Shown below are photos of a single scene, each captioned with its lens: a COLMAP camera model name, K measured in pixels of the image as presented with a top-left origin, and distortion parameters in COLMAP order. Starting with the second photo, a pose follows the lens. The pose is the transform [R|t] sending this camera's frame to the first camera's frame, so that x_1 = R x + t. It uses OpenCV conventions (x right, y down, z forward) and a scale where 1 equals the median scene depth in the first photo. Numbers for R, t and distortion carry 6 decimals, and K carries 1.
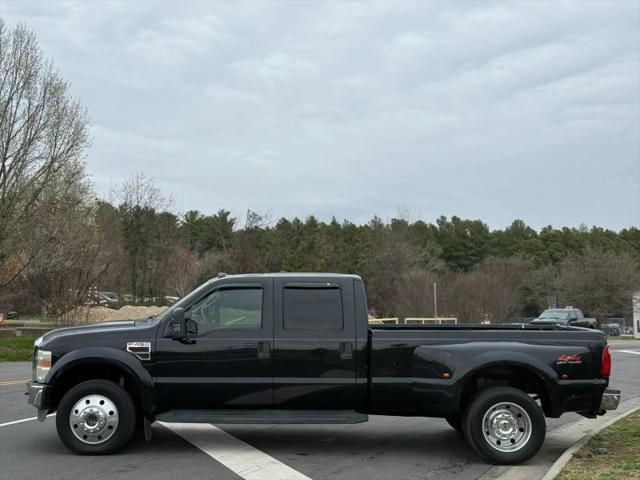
lens RADIAL K [[890.8, 0, 320.0], [0, 890.8, 240.0], [0, 0, 1]] dist [0.130626, -0.115183]
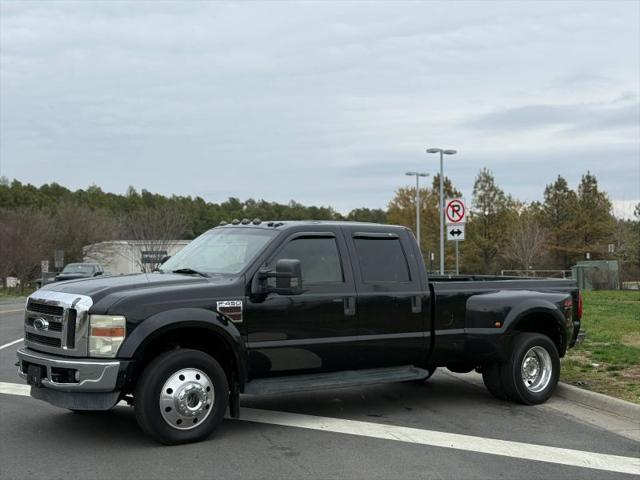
lens RADIAL K [[889.7, 0, 329.8], [0, 889.7, 242.5], [0, 0, 1]] dist [0.125069, -0.109354]
pose [[0.788878, 0.010827, 0.614455, -0.630178], [-0.042970, 0.998370, 0.037575, 0.026334], [-0.613046, -0.056045, 0.788057, 0.306488]]
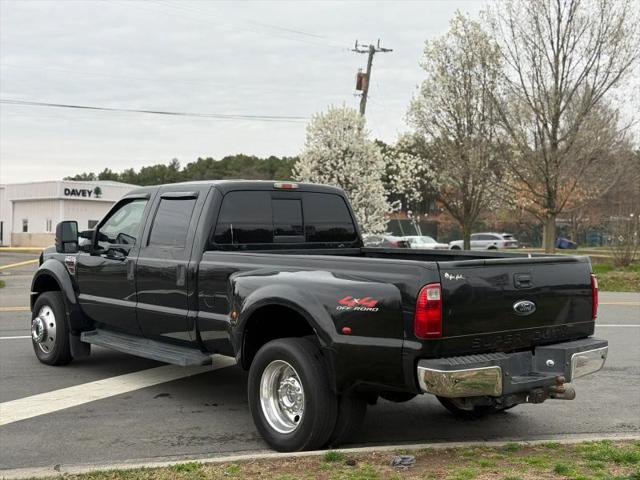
lens RADIAL K [[889.7, 0, 329.8], [0, 889.7, 242.5], [0, 0, 1]] dist [0.125069, -0.109354]
pose [[0.647317, 0.019189, -0.761980, 0.720268], [0.040612, 0.997395, 0.059619, 0.052893], [0.761138, -0.069537, 0.644851, 0.588246]]
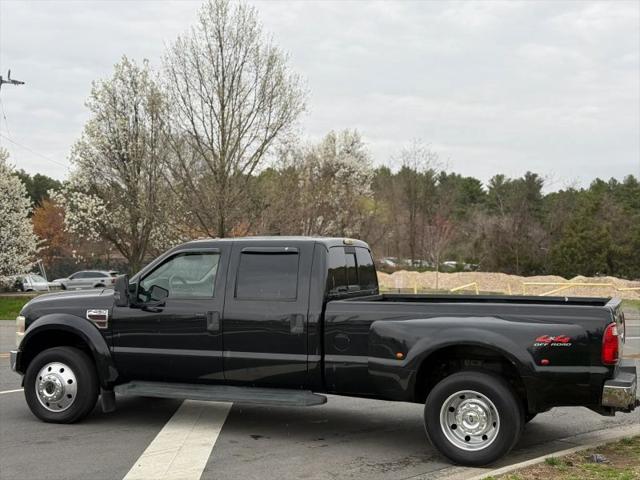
lens RADIAL K [[890.8, 0, 320.0], [0, 890.8, 240.0], [0, 0, 1]] dist [0.130626, -0.115183]
pose [[0.938591, -0.008250, -0.344933, 0.354989], [0.021638, 0.999154, 0.034979, 0.010737], [0.344353, -0.040295, 0.937975, 0.182198]]
